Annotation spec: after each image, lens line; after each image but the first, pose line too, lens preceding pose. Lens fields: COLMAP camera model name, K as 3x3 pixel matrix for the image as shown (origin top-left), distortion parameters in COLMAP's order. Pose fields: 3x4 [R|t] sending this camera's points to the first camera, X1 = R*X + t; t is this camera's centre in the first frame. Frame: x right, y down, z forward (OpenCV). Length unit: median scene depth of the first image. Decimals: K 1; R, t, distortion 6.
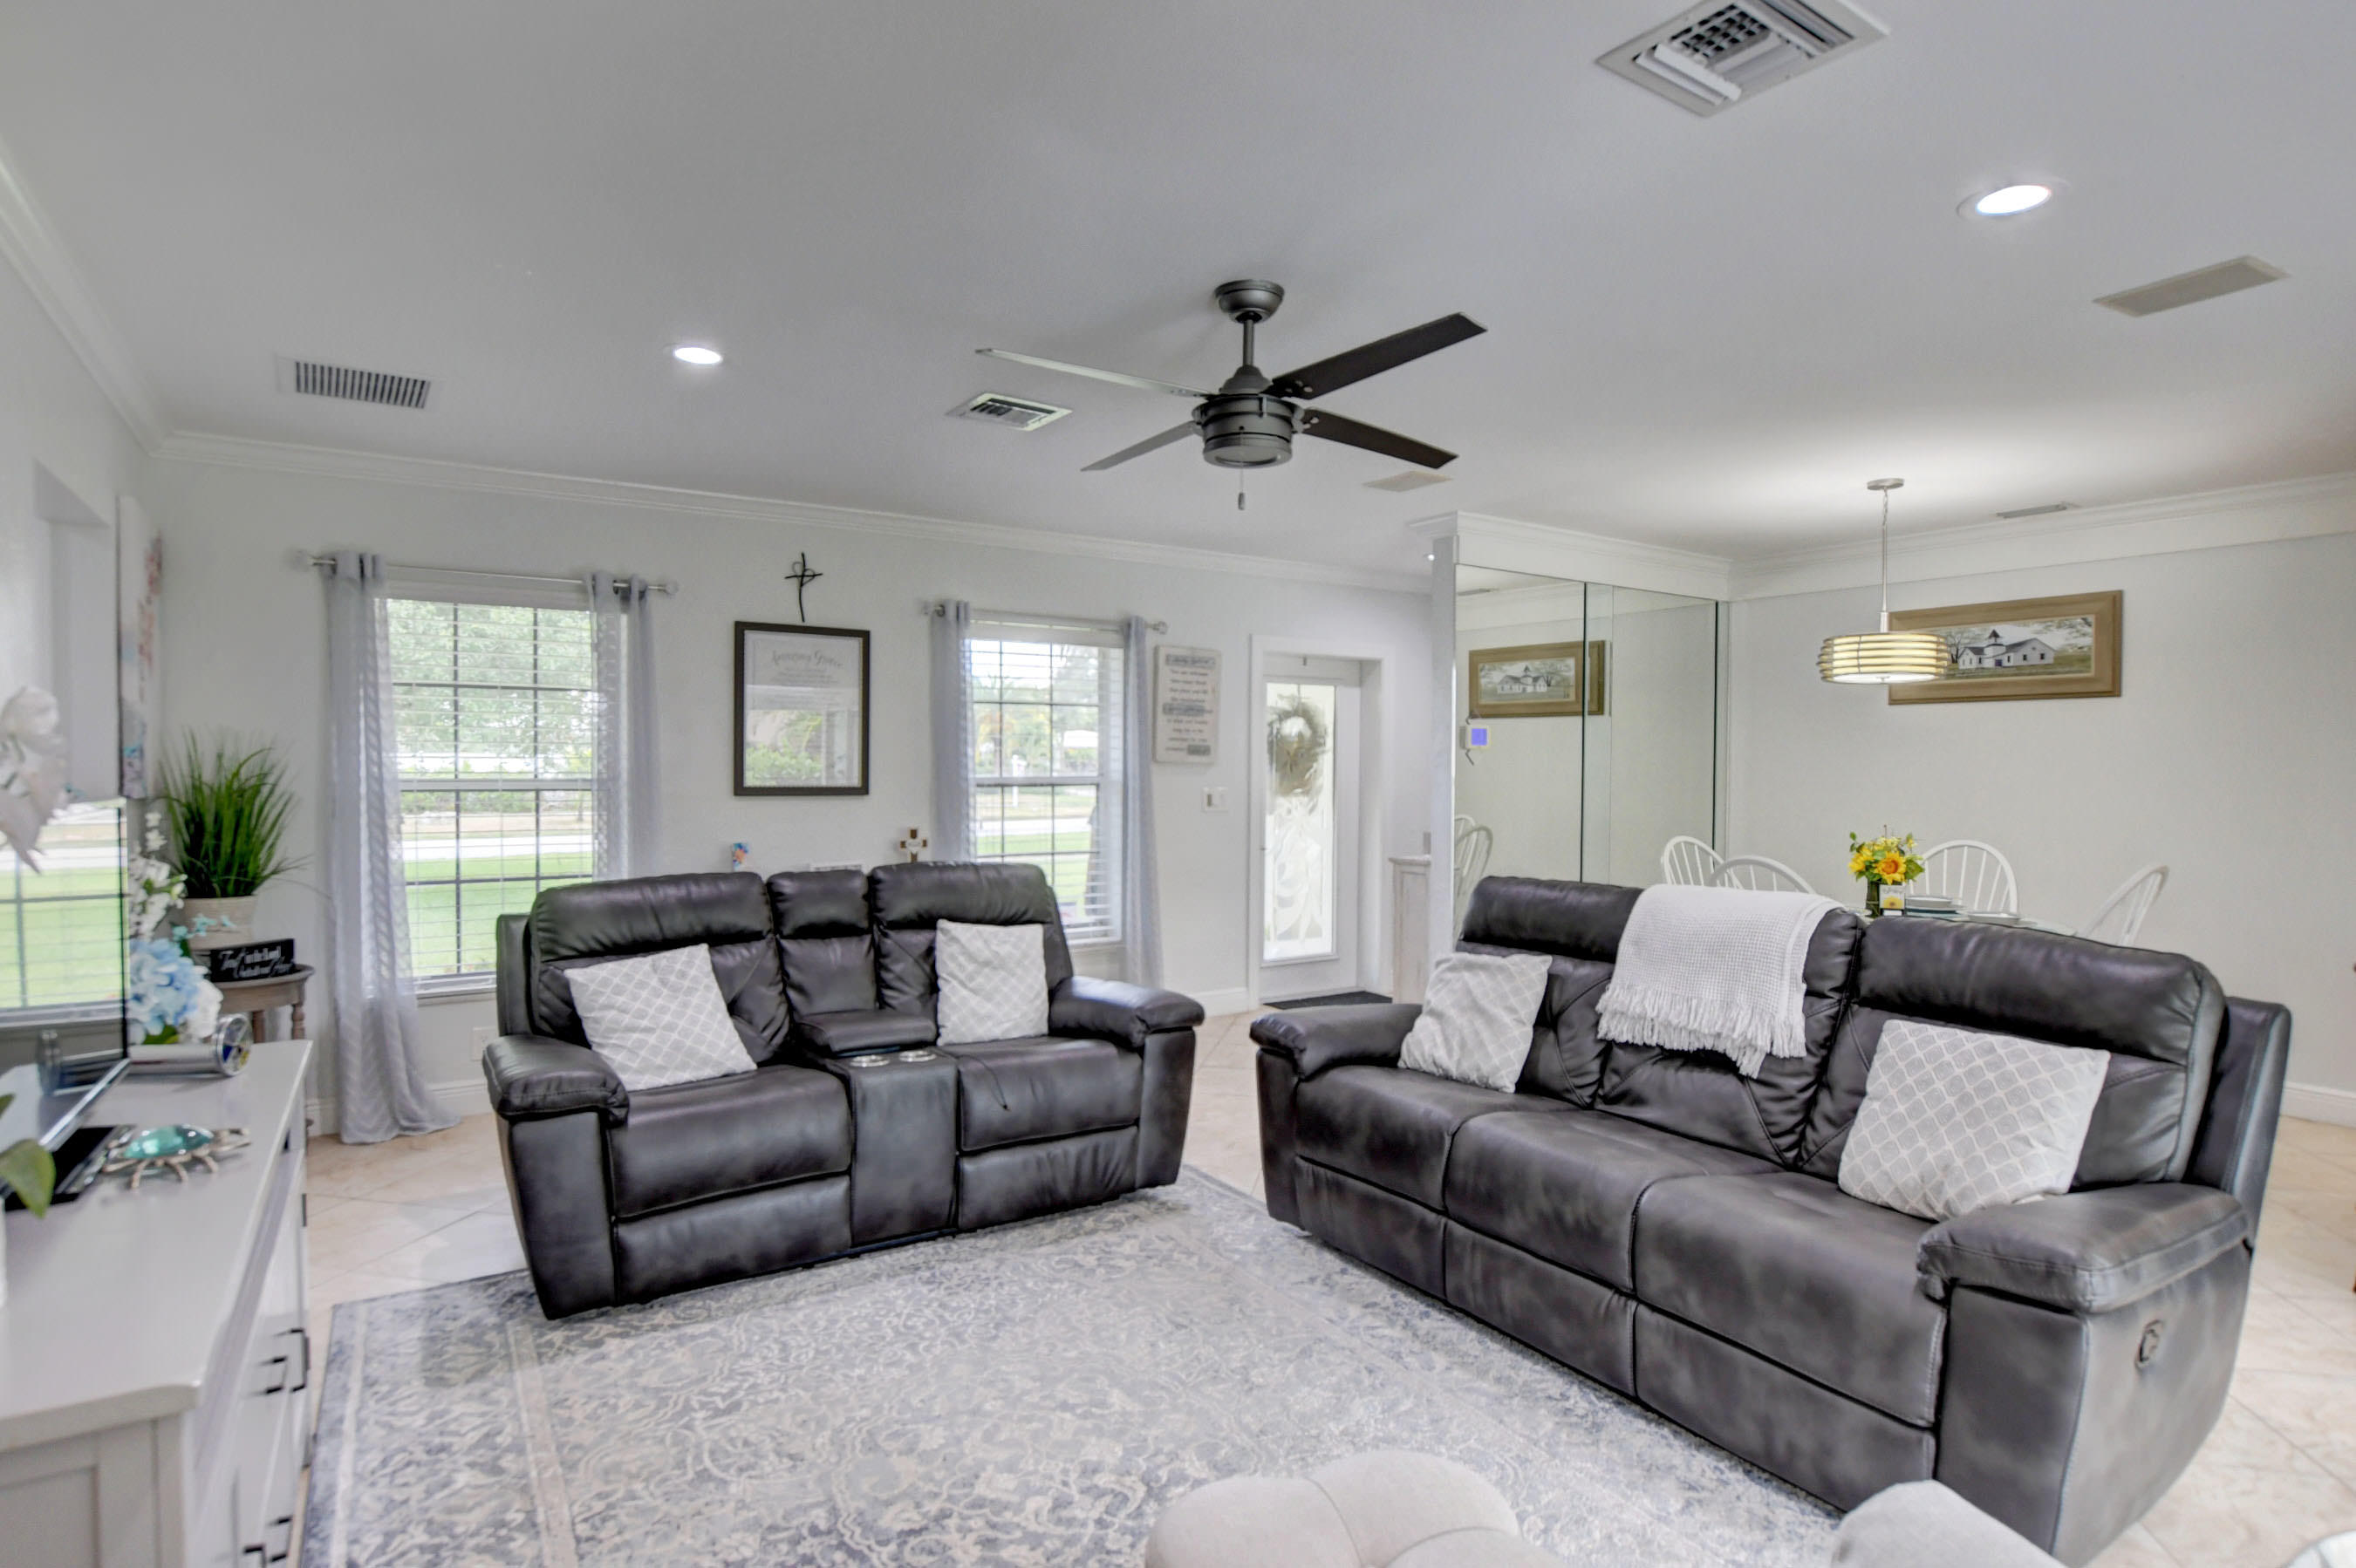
lens RADIAL K [[1202.9, 0, 1174.6], [0, 1202.9, 788.2], [0, 0, 1]] dist [-0.000256, -0.000111]
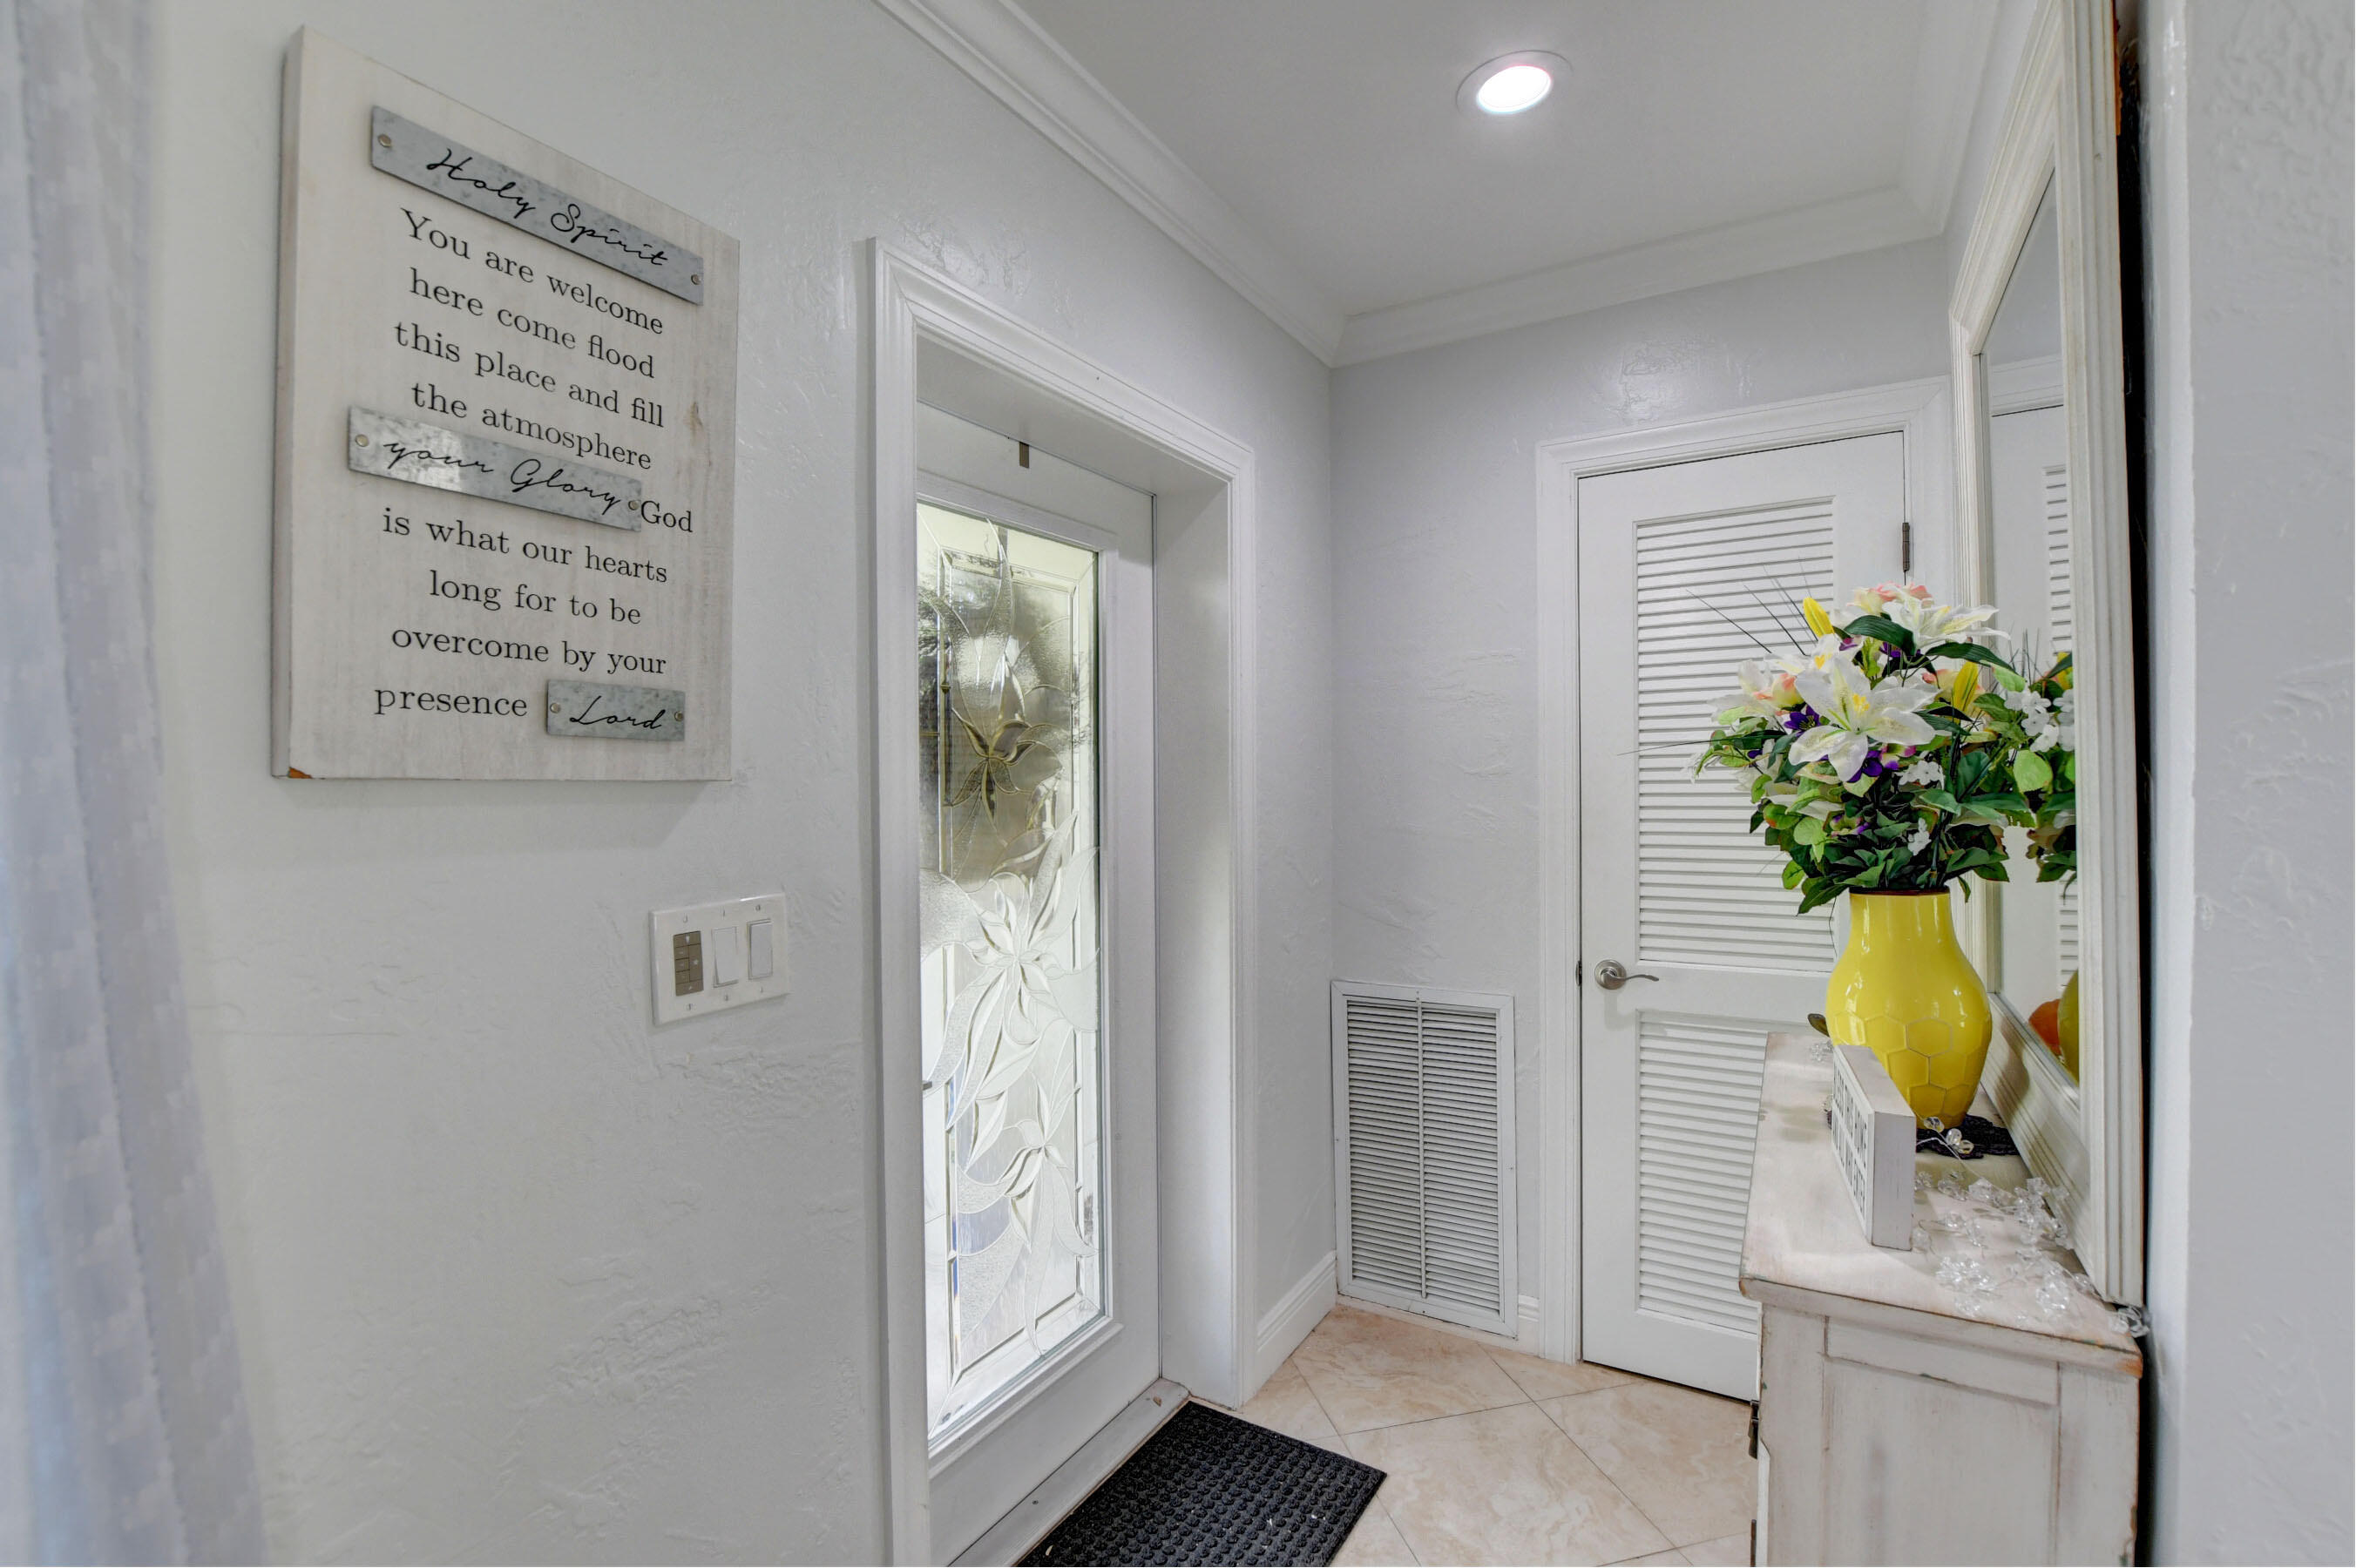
lens RADIAL K [[1039.4, 0, 1178.6], [0, 1039.4, 784.4], [0, 0, 1]] dist [-0.031813, 0.003300]
pose [[0.906794, -0.024362, 0.420869, 0.028732], [0.033168, 0.999357, -0.013614, -0.013470], [-0.420267, 0.026305, 0.907019, 0.737075]]
